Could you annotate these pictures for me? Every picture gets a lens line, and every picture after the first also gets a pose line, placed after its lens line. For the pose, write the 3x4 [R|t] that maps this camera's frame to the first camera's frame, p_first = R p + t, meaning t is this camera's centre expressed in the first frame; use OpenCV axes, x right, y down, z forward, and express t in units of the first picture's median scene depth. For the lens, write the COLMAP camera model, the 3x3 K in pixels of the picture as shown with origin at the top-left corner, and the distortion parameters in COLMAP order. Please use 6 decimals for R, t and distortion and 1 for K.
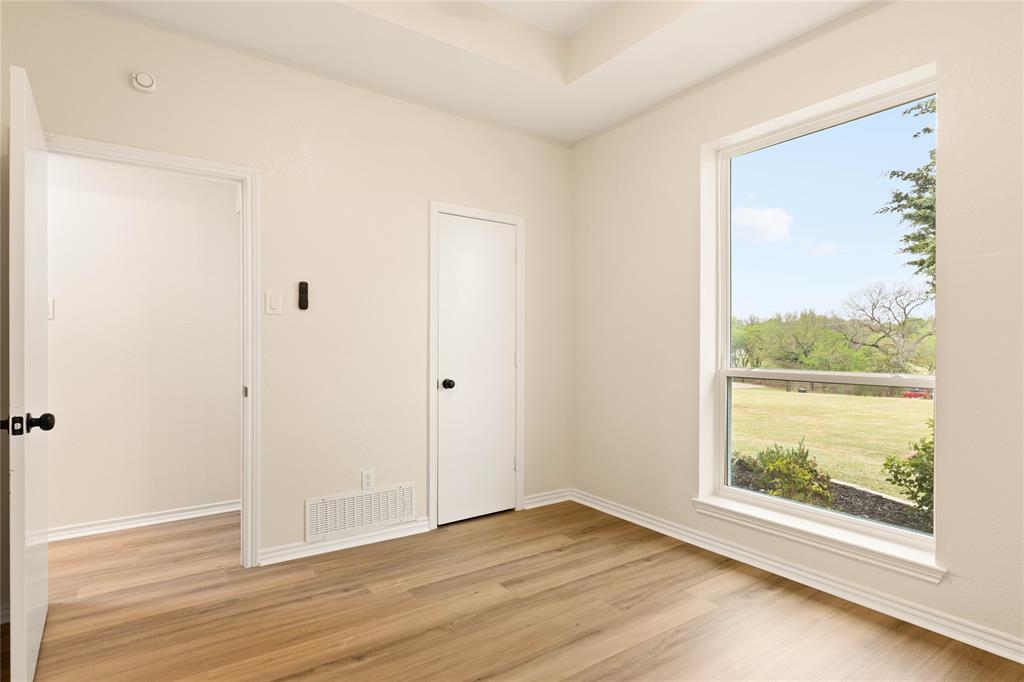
lens RADIAL K [[517.2, 0, 512.9], [0, 517.2, 345.8], [0, 0, 1]] dist [0.002508, 0.000631]
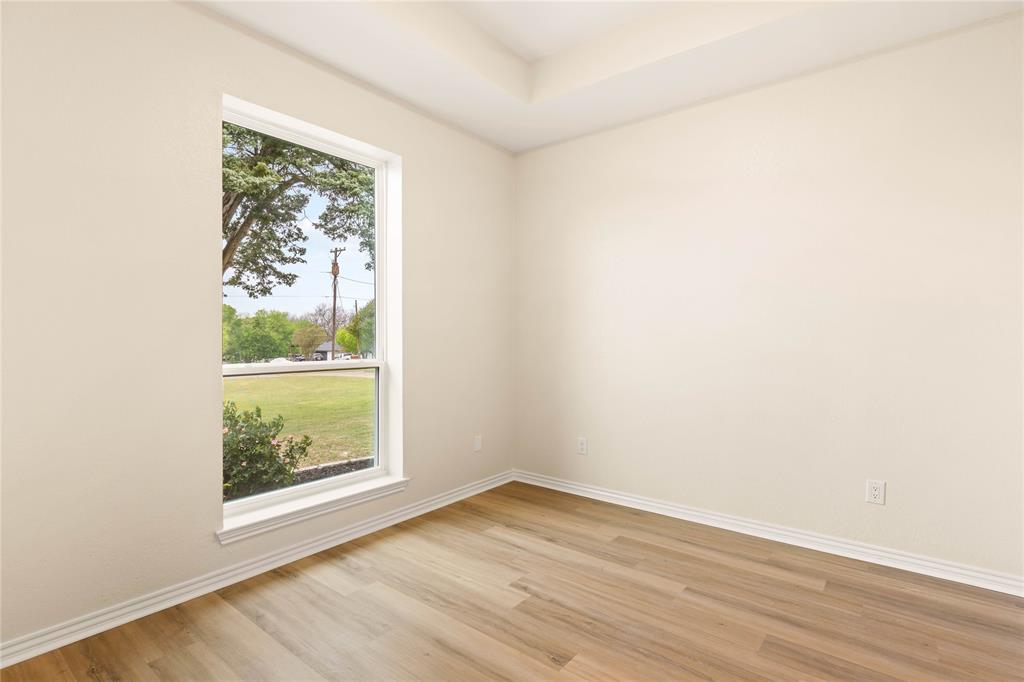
lens RADIAL K [[517.2, 0, 512.9], [0, 517.2, 345.8], [0, 0, 1]] dist [0.002508, 0.000631]
pose [[-0.326294, 0.003822, 0.945261, -0.619671], [0.004003, 0.999988, -0.002662, 0.020237], [-0.945260, 0.002915, -0.326305, 0.949268]]
